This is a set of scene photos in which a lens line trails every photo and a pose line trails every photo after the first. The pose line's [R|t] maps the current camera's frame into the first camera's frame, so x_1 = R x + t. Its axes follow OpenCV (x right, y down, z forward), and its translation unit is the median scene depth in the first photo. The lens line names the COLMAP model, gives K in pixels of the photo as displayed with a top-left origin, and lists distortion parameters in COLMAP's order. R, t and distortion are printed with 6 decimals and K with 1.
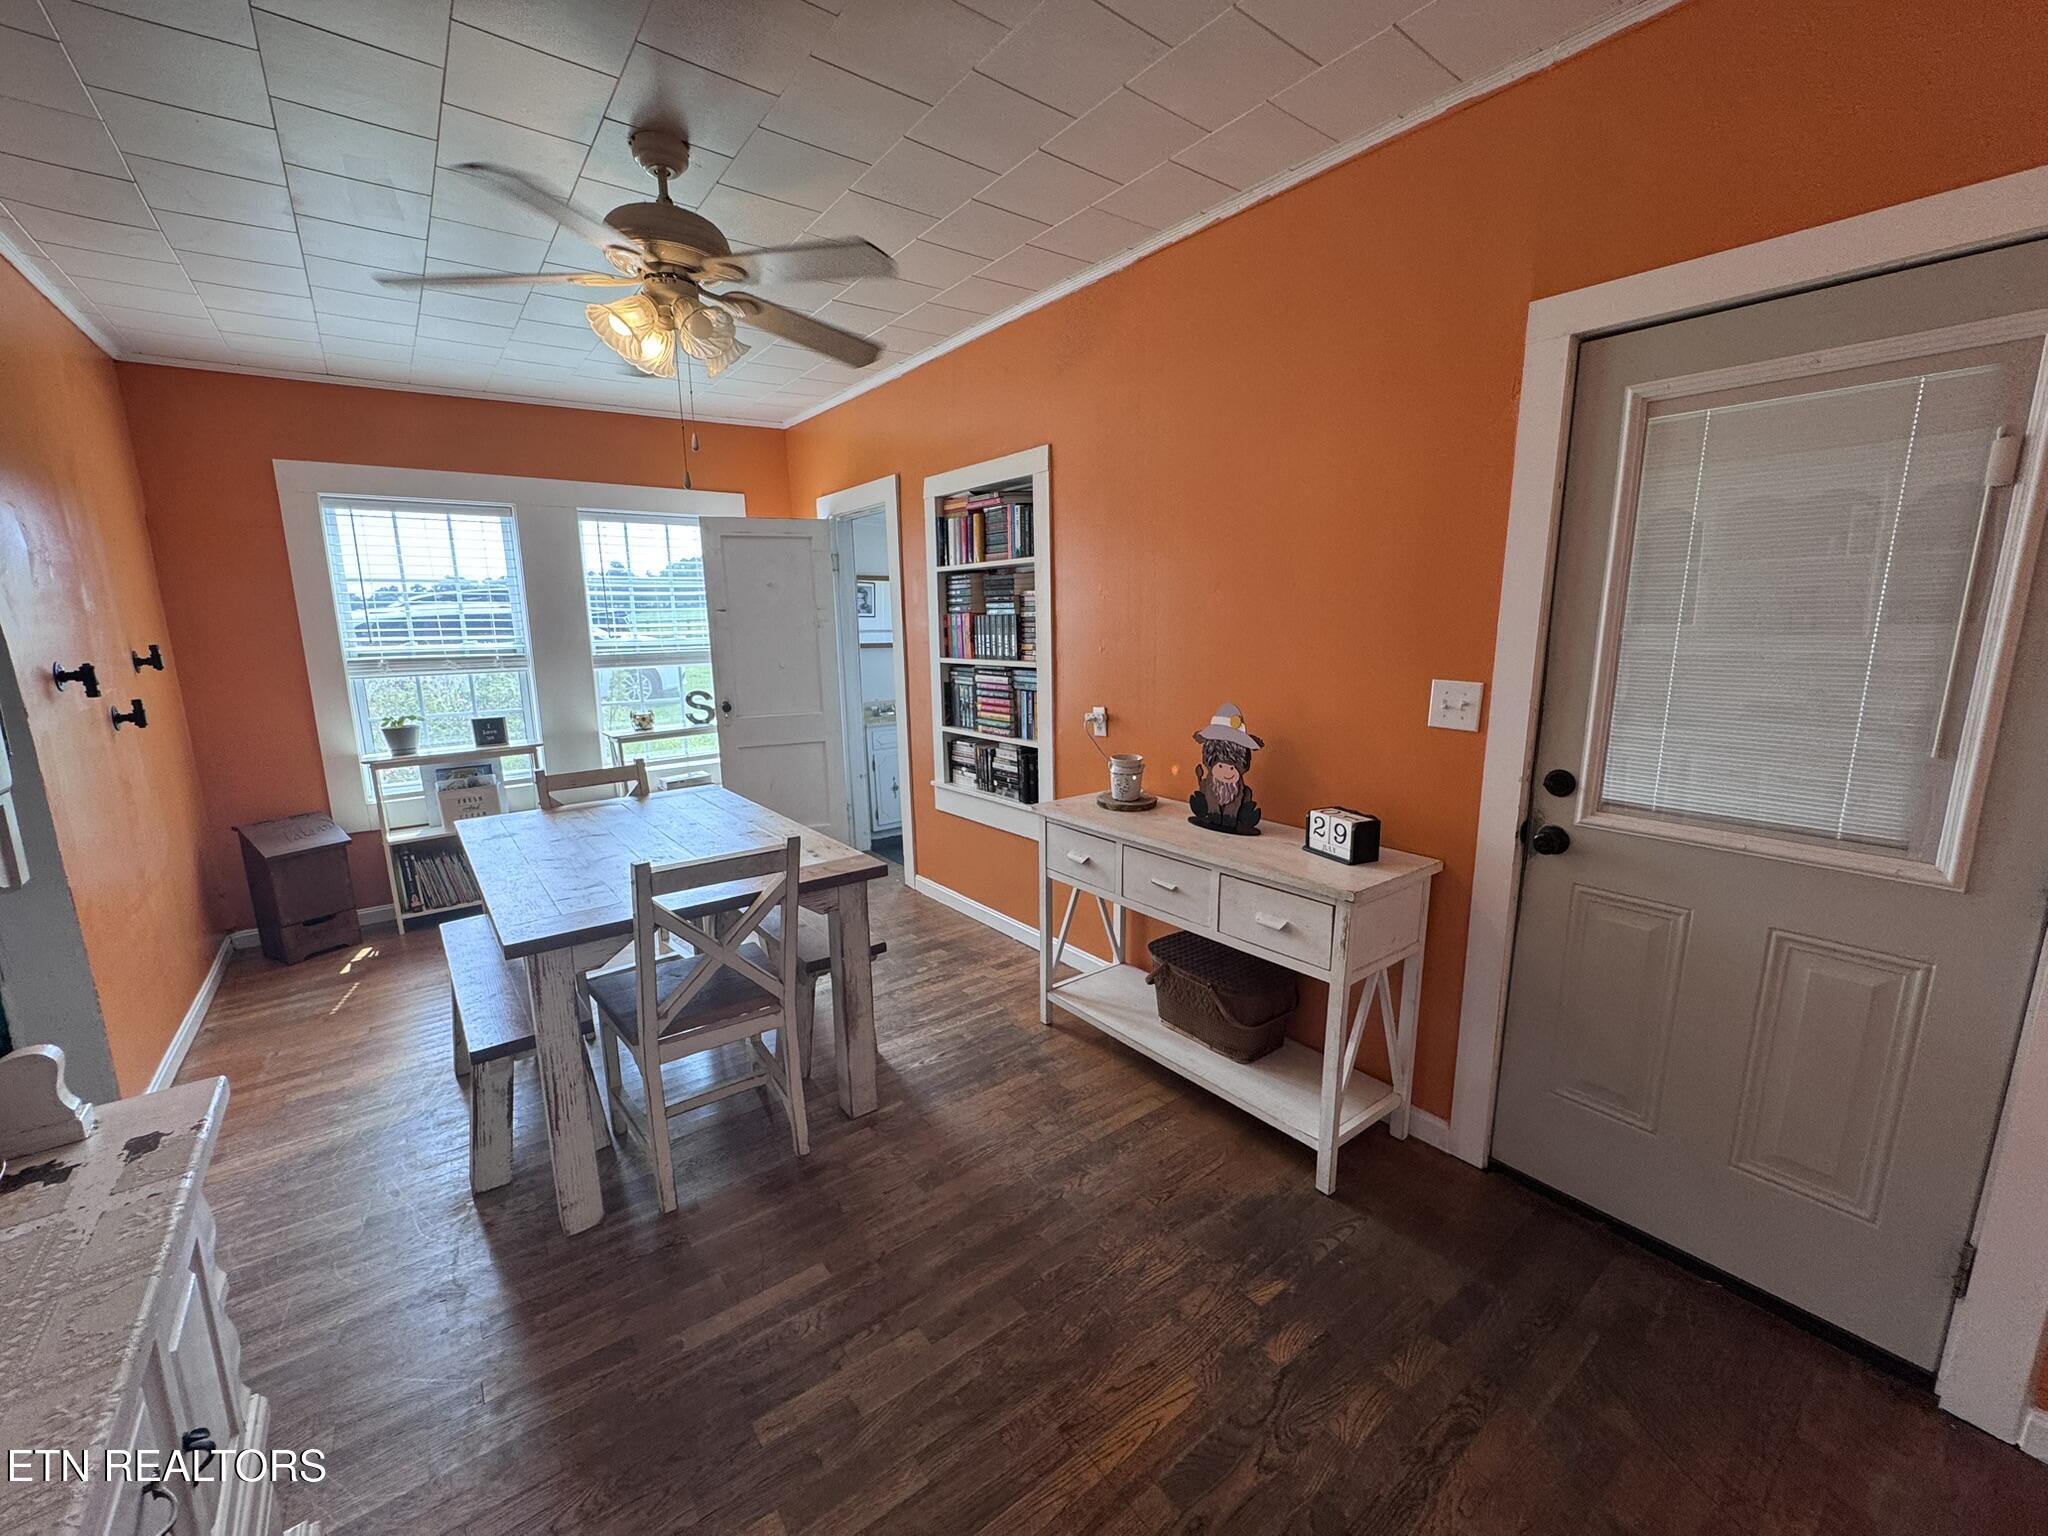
lens RADIAL K [[814.1, 0, 1019.2], [0, 814.1, 768.3], [0, 0, 1]] dist [-0.002563, -0.000060]
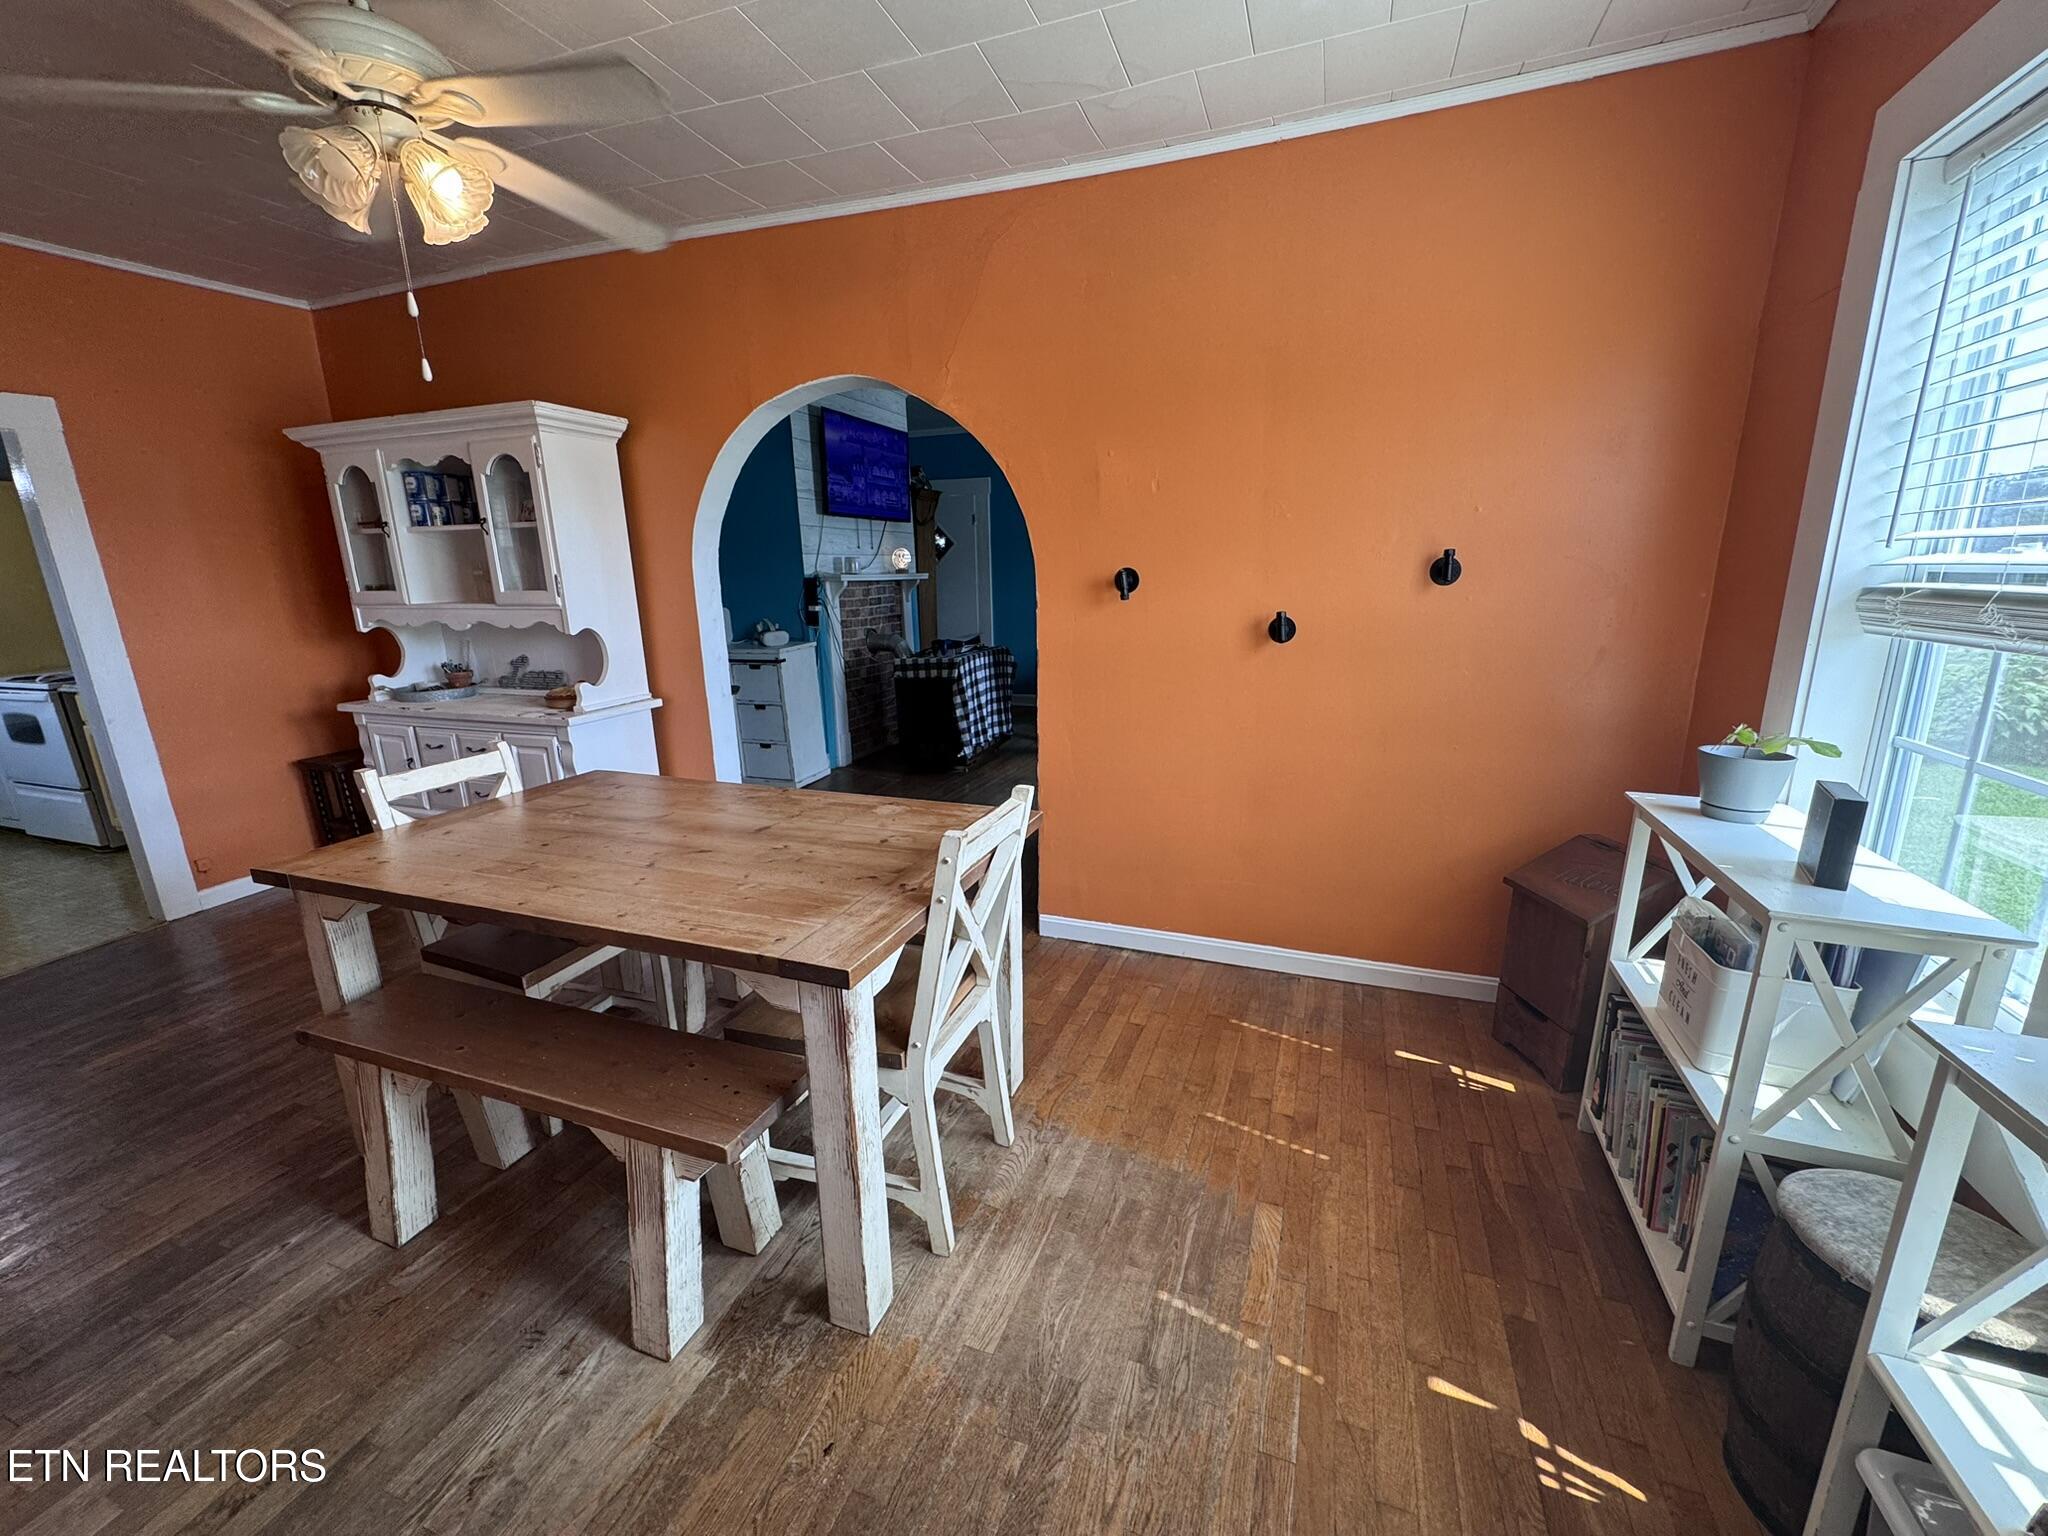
lens RADIAL K [[814.1, 0, 1030.4], [0, 814.1, 771.6], [0, 0, 1]] dist [-0.002563, -0.000060]
pose [[-0.849636, 0.157814, -0.503203, -0.275628], [-0.062392, 0.917394, 0.393059, -0.207451], [0.523666, 0.365353, -0.769605, 1.283725]]
